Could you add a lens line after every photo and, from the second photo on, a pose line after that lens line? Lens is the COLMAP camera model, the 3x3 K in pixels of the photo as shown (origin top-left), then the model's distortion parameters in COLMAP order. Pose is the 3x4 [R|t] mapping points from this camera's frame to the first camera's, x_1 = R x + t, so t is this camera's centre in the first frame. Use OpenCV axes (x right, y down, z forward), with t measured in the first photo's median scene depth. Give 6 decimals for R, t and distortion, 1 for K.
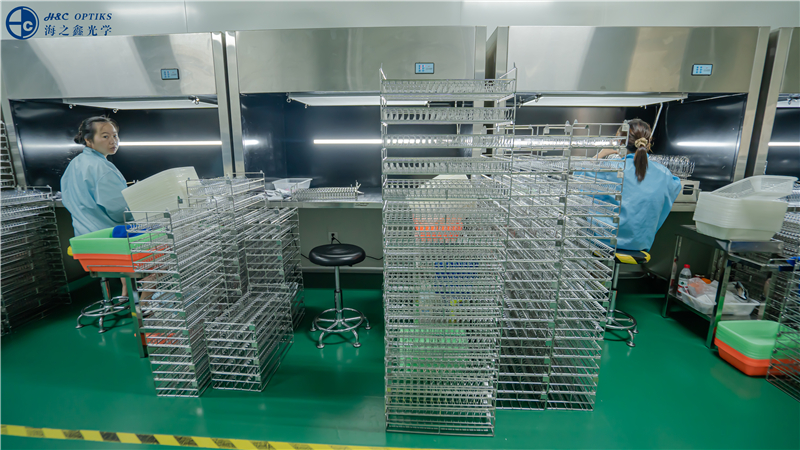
lens RADIAL K [[380.0, 0, 393.9], [0, 380.0, 219.5], [0, 0, 1]] dist [-0.028832, 0.012294]
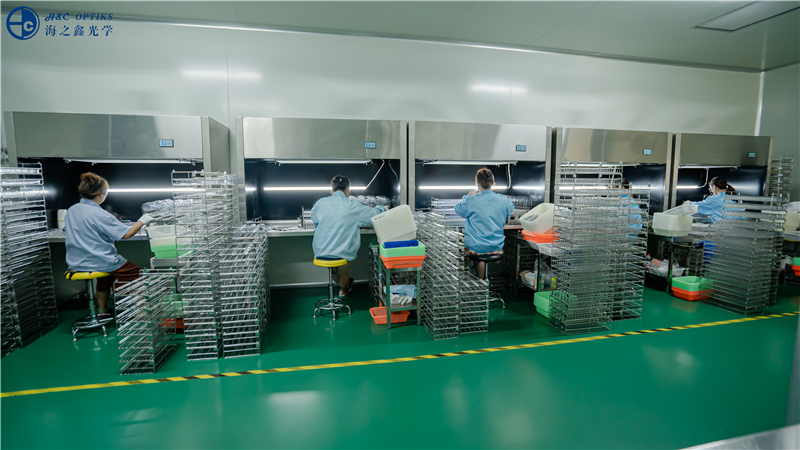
lens RADIAL K [[380.0, 0, 398.9], [0, 380.0, 223.8], [0, 0, 1]] dist [-0.028832, 0.012294]
pose [[0.966396, -0.035659, 0.254571, -0.957714], [0.059292, 0.994549, -0.085773, 0.066513], [-0.250125, 0.097985, 0.963243, -0.540061]]
